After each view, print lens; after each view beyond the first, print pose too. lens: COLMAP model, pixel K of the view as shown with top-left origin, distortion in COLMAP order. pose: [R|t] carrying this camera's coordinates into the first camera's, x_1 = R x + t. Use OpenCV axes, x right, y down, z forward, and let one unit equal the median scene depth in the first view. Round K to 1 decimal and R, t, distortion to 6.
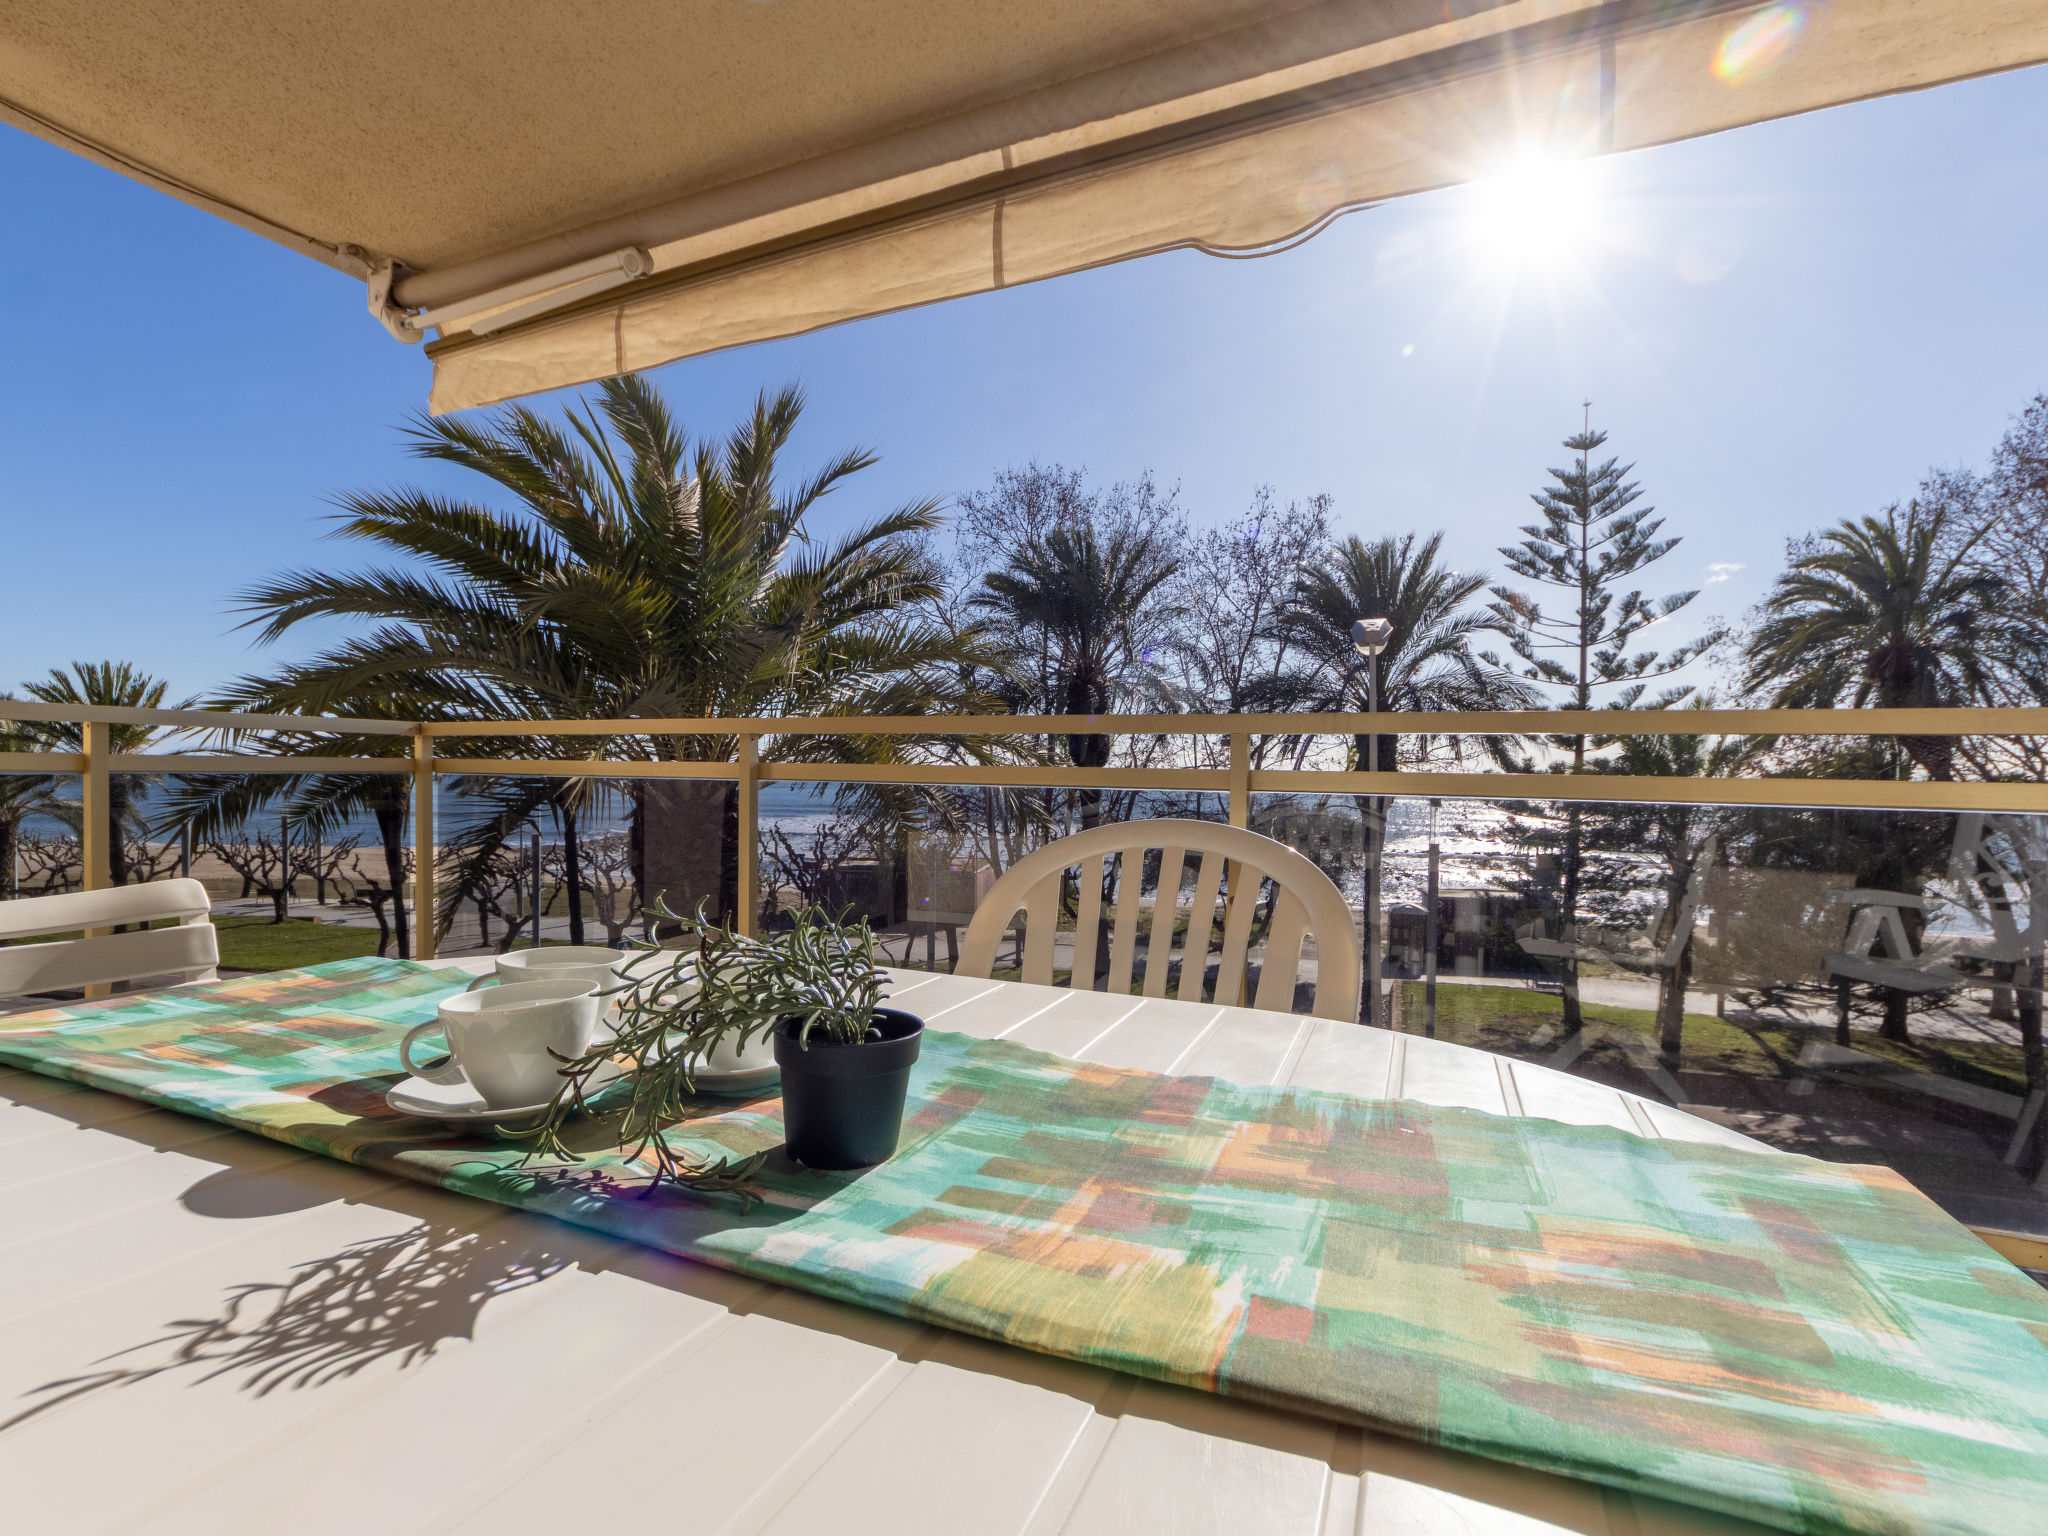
lens RADIAL K [[1003.7, 0, 969.5], [0, 1003.7, 775.7], [0, 0, 1]] dist [0.009949, -0.011704]
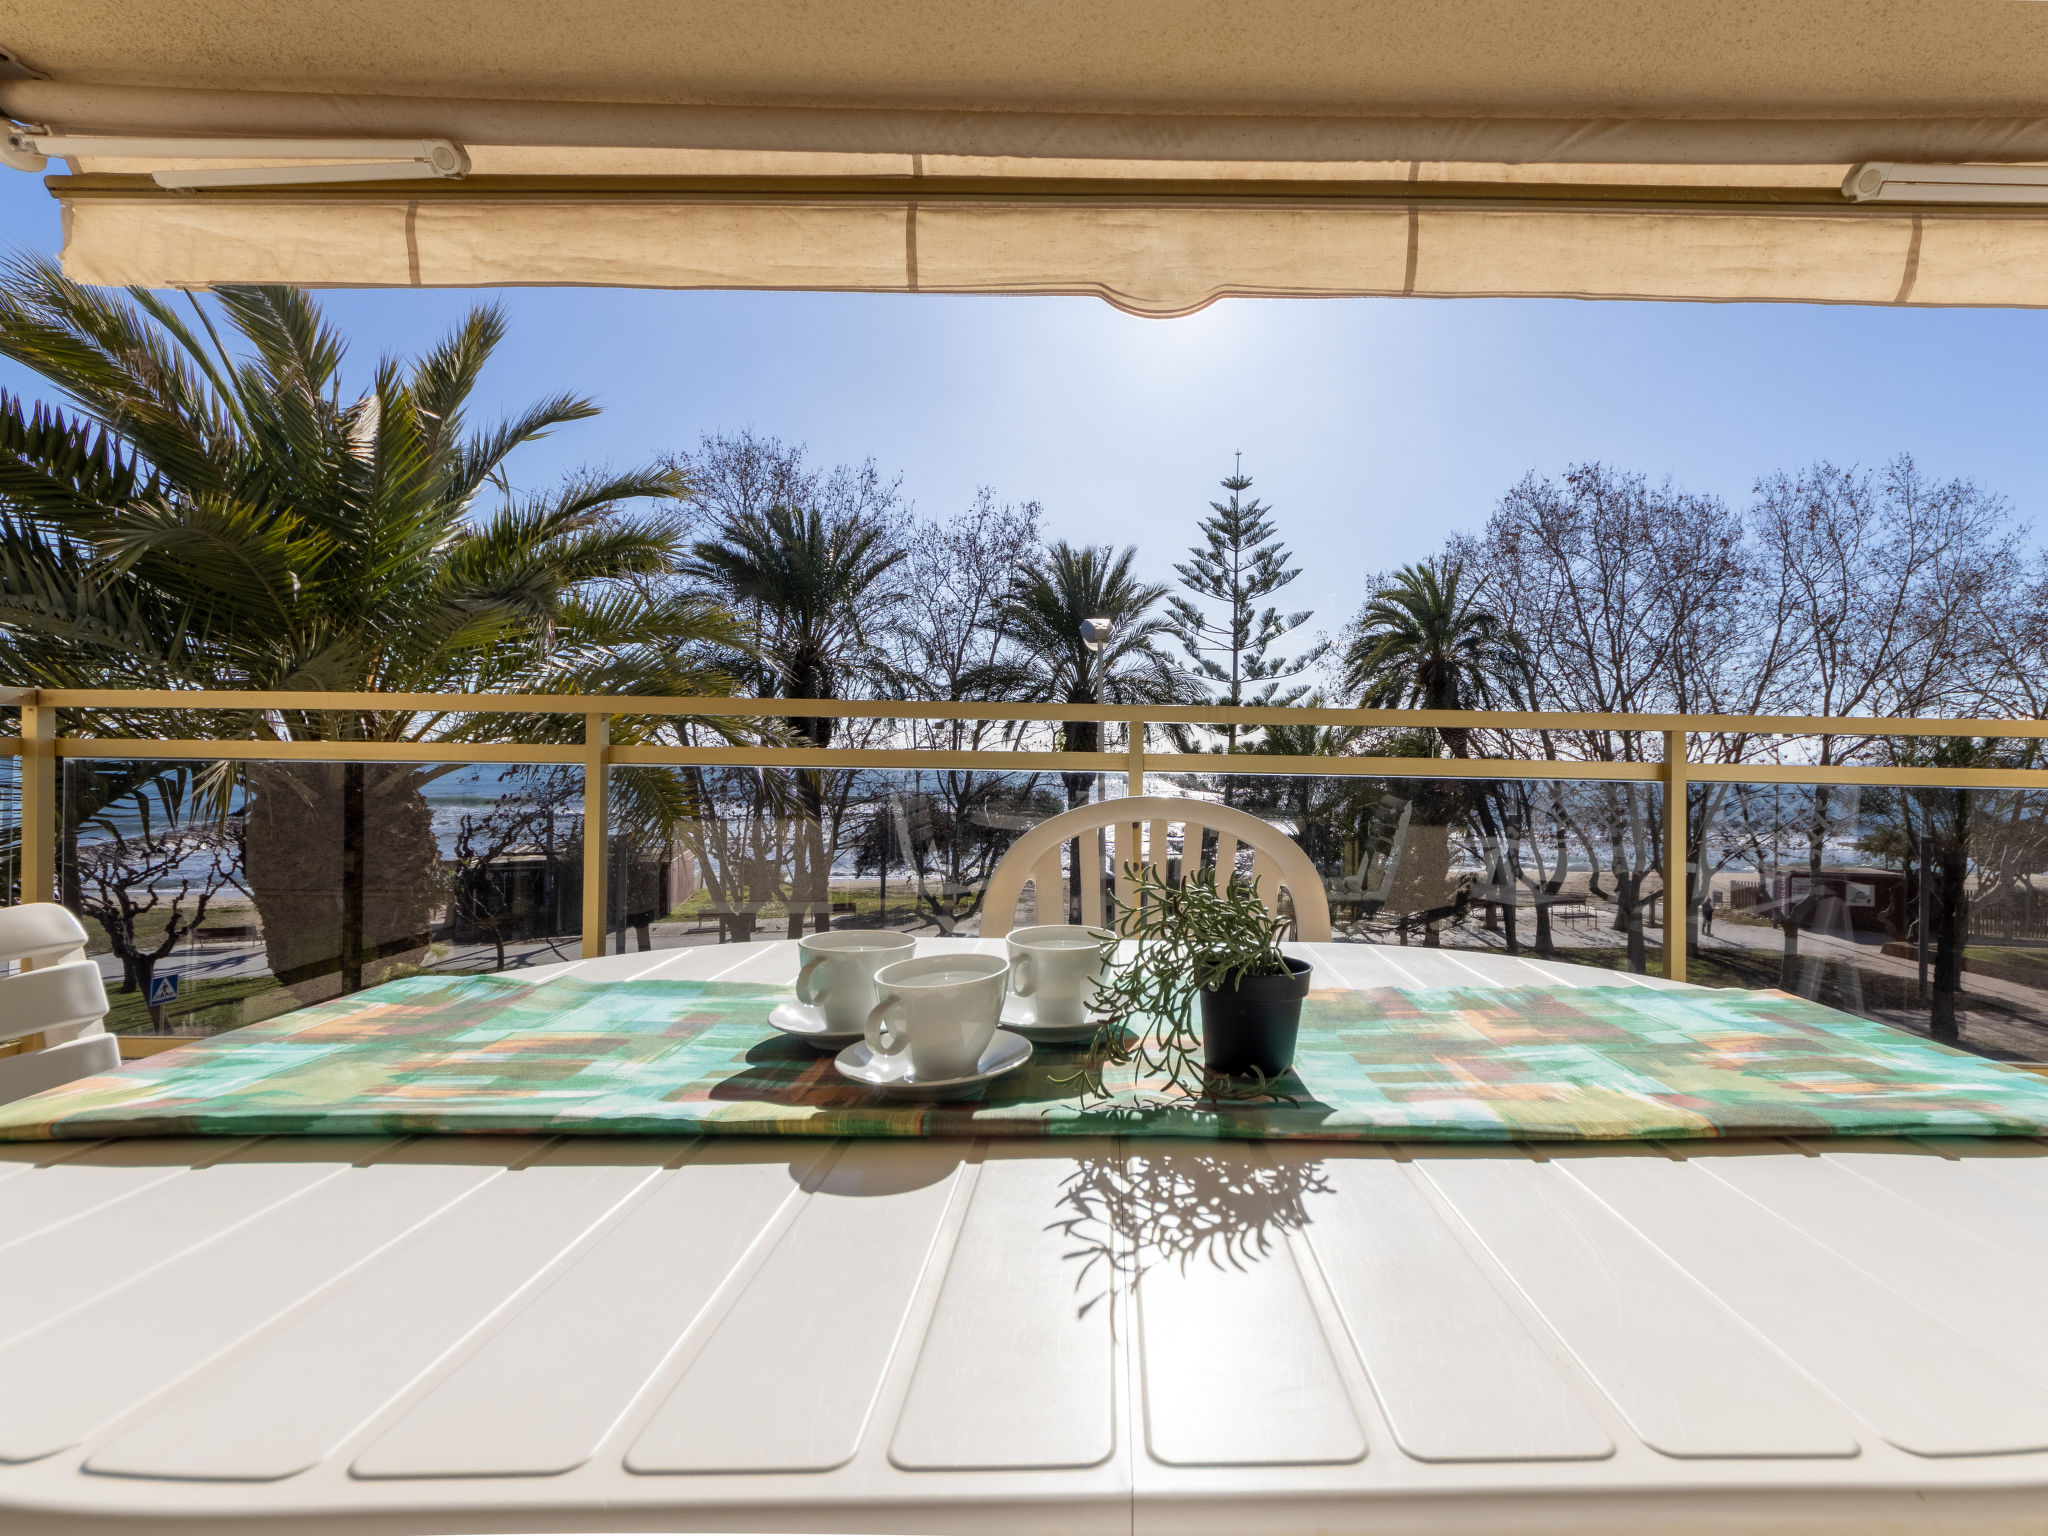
lens RADIAL K [[966.9, 0, 1141.7], [0, 966.9, 749.7], [0, 0, 1]] dist [0.024973, -0.011192]
pose [[0.894767, 0.000993, 0.446532, -0.018095], [0.002373, 0.999973, -0.006978, -0.000141], [-0.446527, 0.007303, 0.894740, -0.000133]]
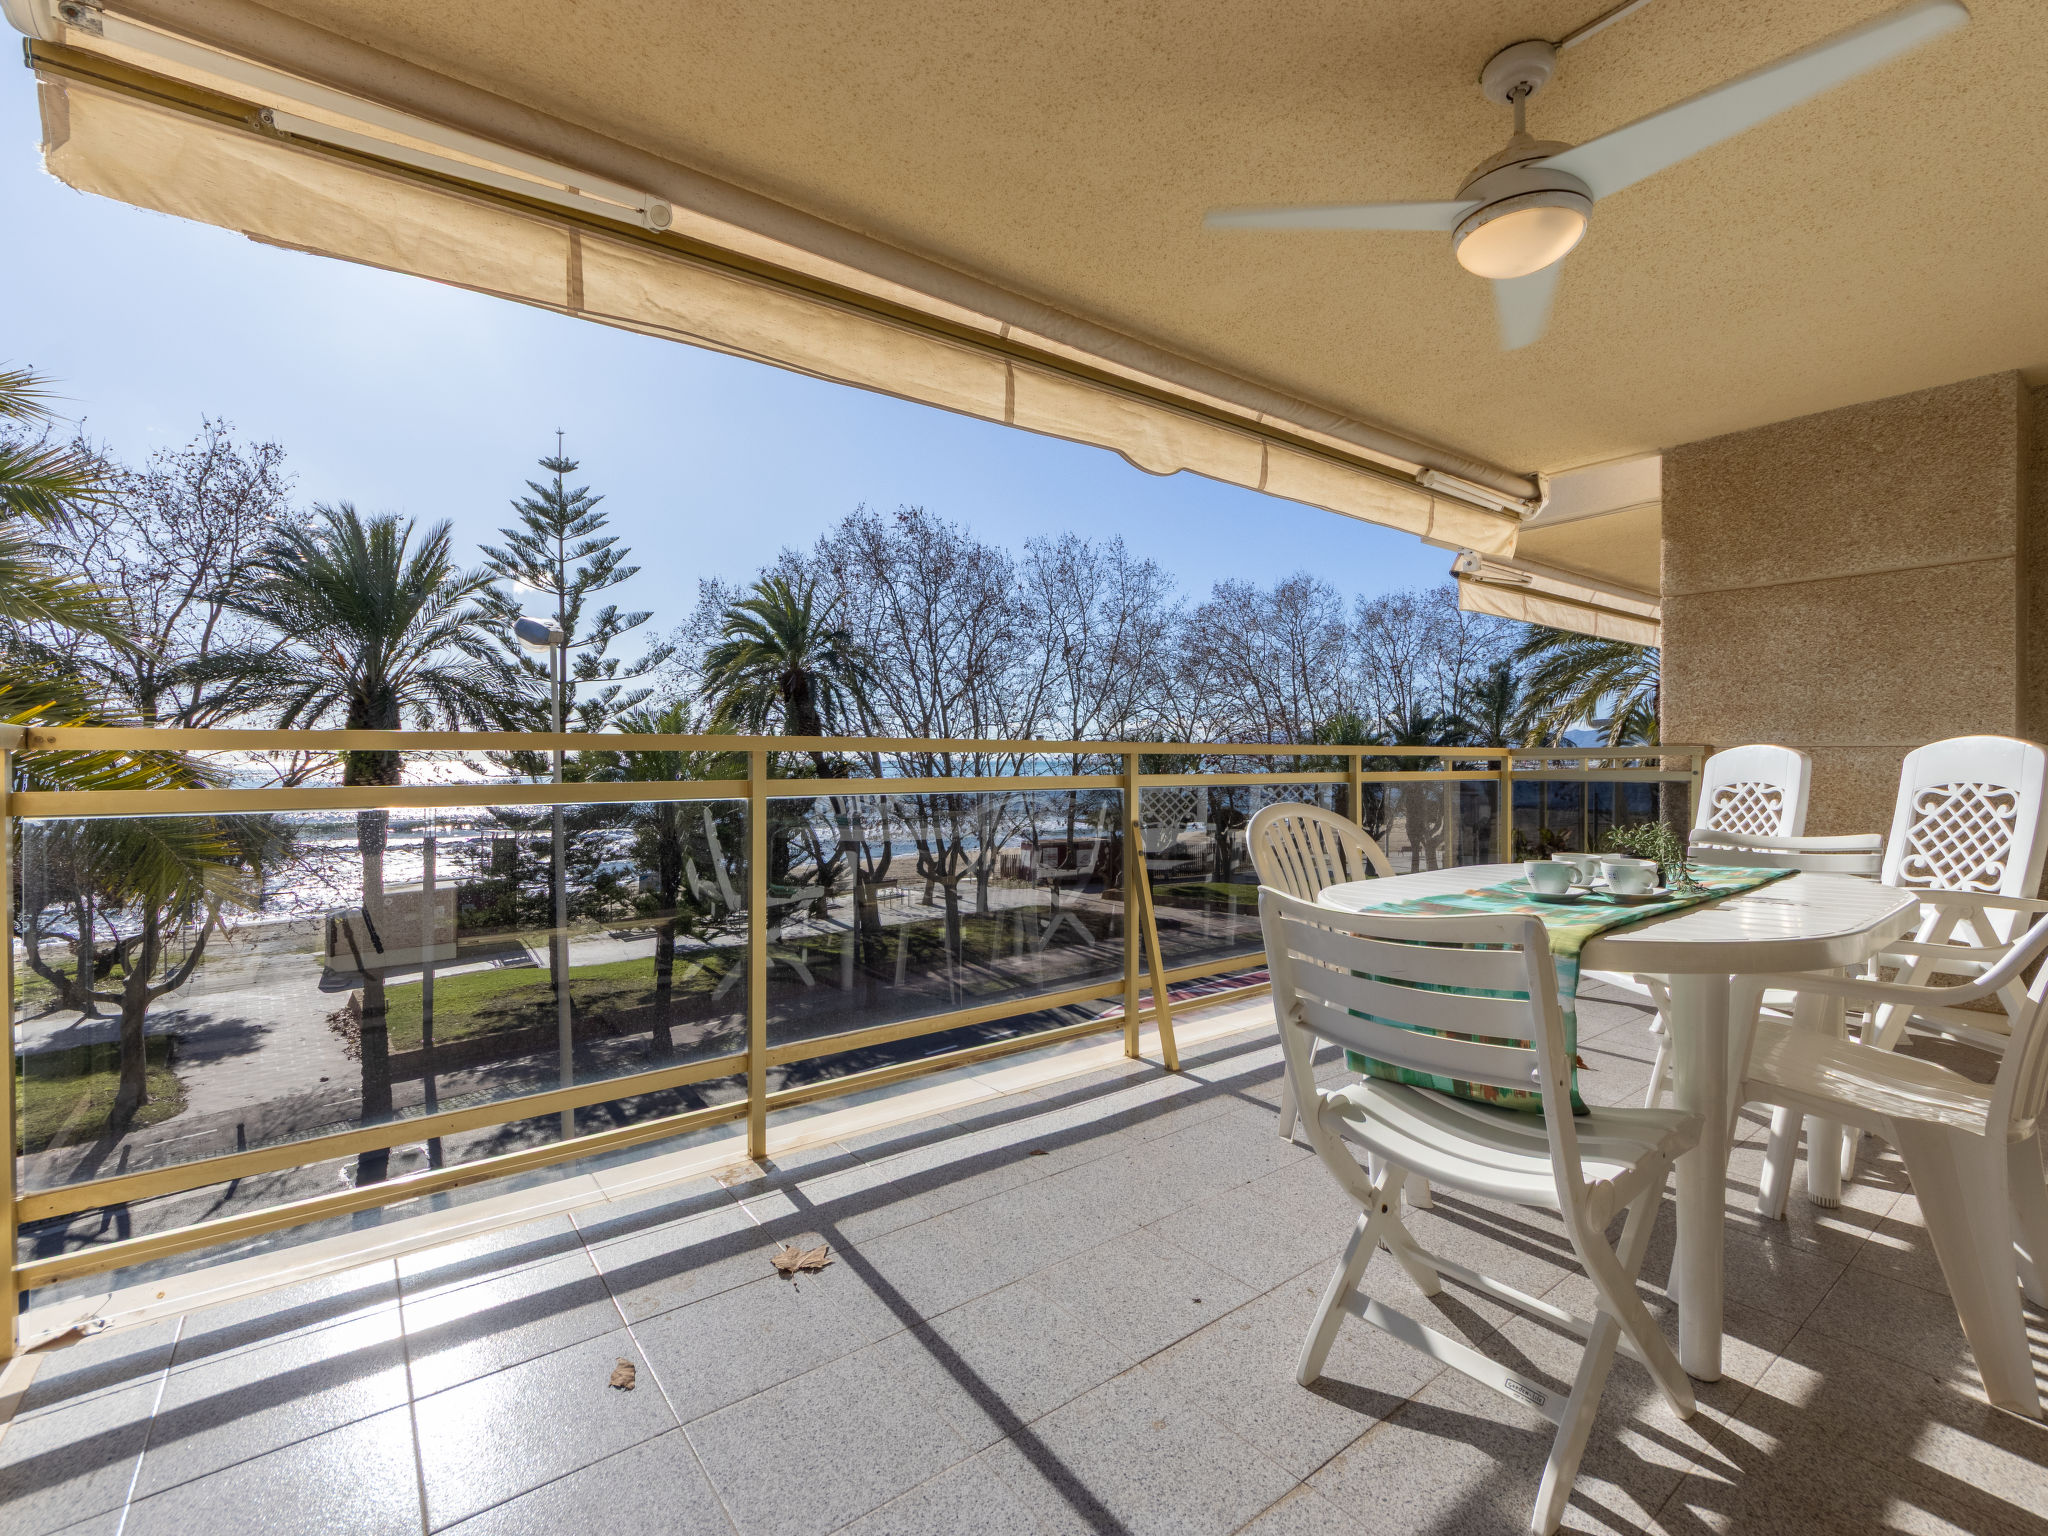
lens RADIAL K [[925.8, 0, 1098.9], [0, 925.8, 757.0], [0, 0, 1]] dist [0.037300, -0.028877]
pose [[0.416719, -0.013797, 0.908930, -0.094918], [0.019536, 0.999790, 0.006219, -0.003106], [-0.908825, 0.015166, 0.416901, 0.031827]]
